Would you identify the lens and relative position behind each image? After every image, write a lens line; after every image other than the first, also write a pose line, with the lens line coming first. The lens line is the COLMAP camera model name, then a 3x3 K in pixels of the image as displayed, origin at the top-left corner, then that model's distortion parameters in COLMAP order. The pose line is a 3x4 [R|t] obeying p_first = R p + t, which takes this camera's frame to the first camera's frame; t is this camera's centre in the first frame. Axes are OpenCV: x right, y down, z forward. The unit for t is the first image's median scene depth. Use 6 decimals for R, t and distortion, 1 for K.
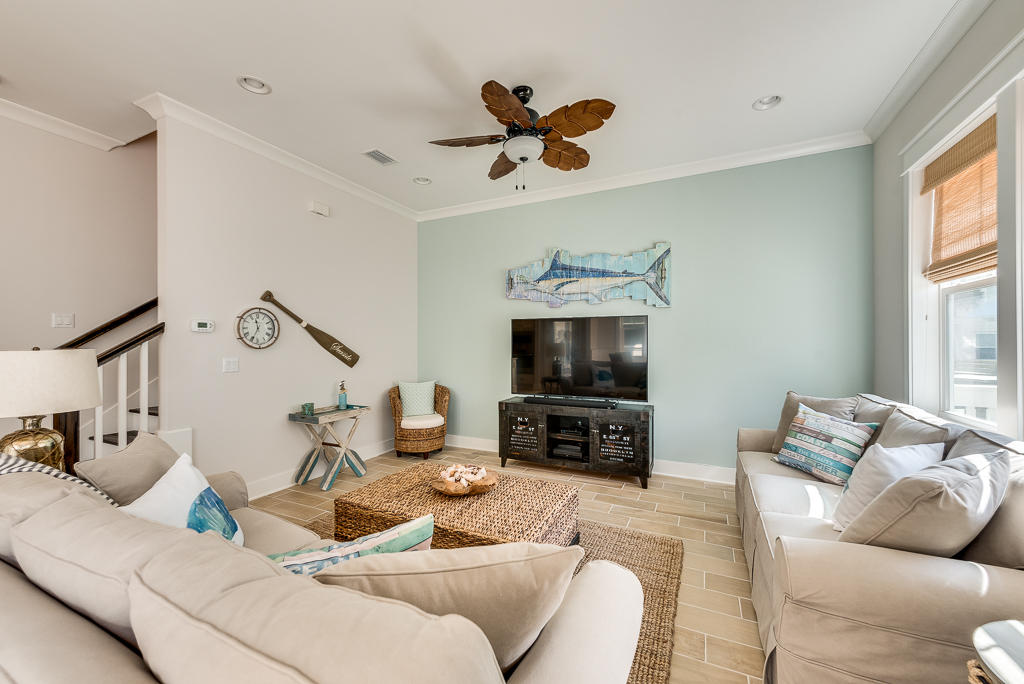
lens RADIAL K [[394.2, 0, 514.3], [0, 394.2, 342.8], [0, 0, 1]] dist [0.010708, -0.000124]
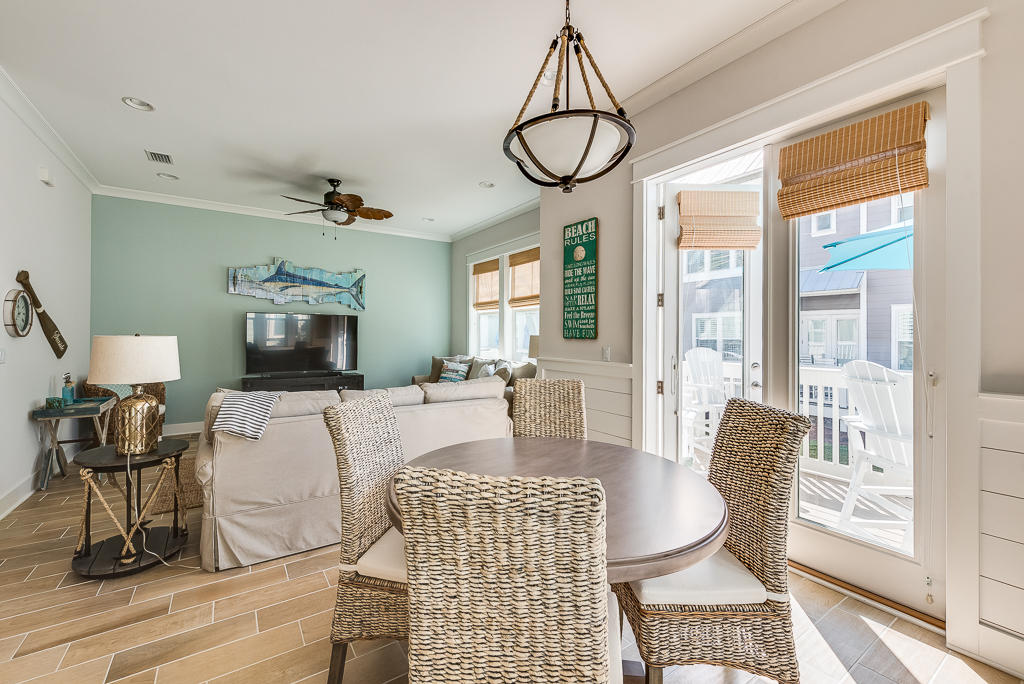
lens RADIAL K [[415.3, 0, 499.0], [0, 415.3, 335.3], [0, 0, 1]] dist [0.001174, -0.000128]
pose [[0.514214, 0.001559, 0.857661, -0.765465], [-0.006336, 0.999978, 0.001981, 0.002515], [-0.857639, -0.006453, 0.514212, -0.333424]]
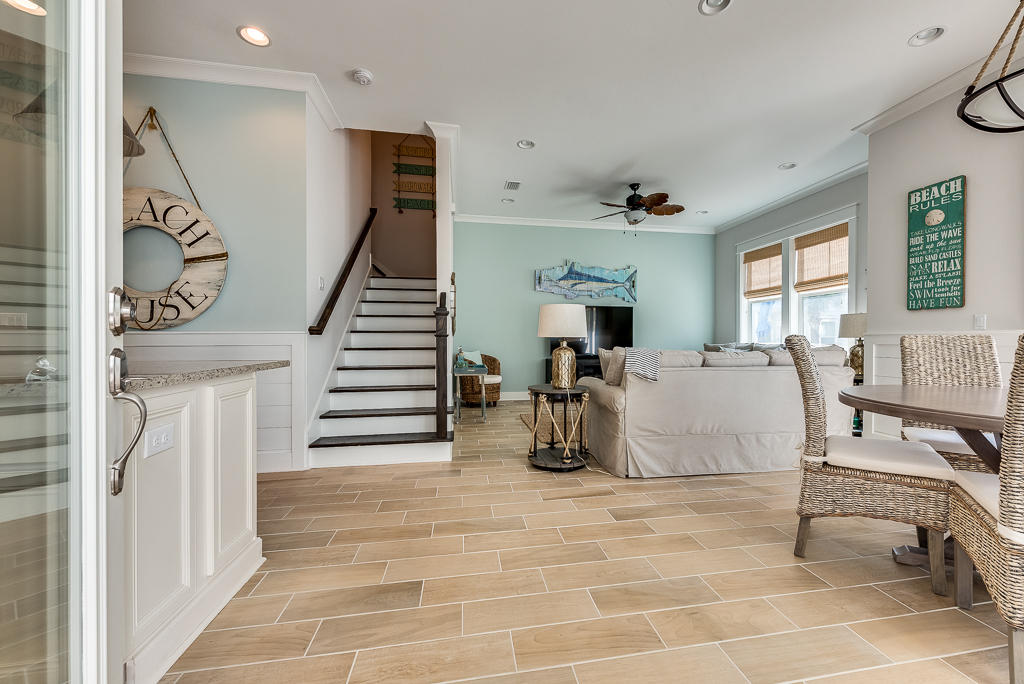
lens RADIAL K [[409.5, 0, 532.1], [0, 409.5, 343.3], [0, 0, 1]] dist [0.001702, -0.000471]
pose [[0.808589, -0.001214, 0.588373, -1.058733], [-0.003918, 0.999965, 0.007448, 0.078977], [-0.588361, -0.008327, 0.808555, -0.211869]]
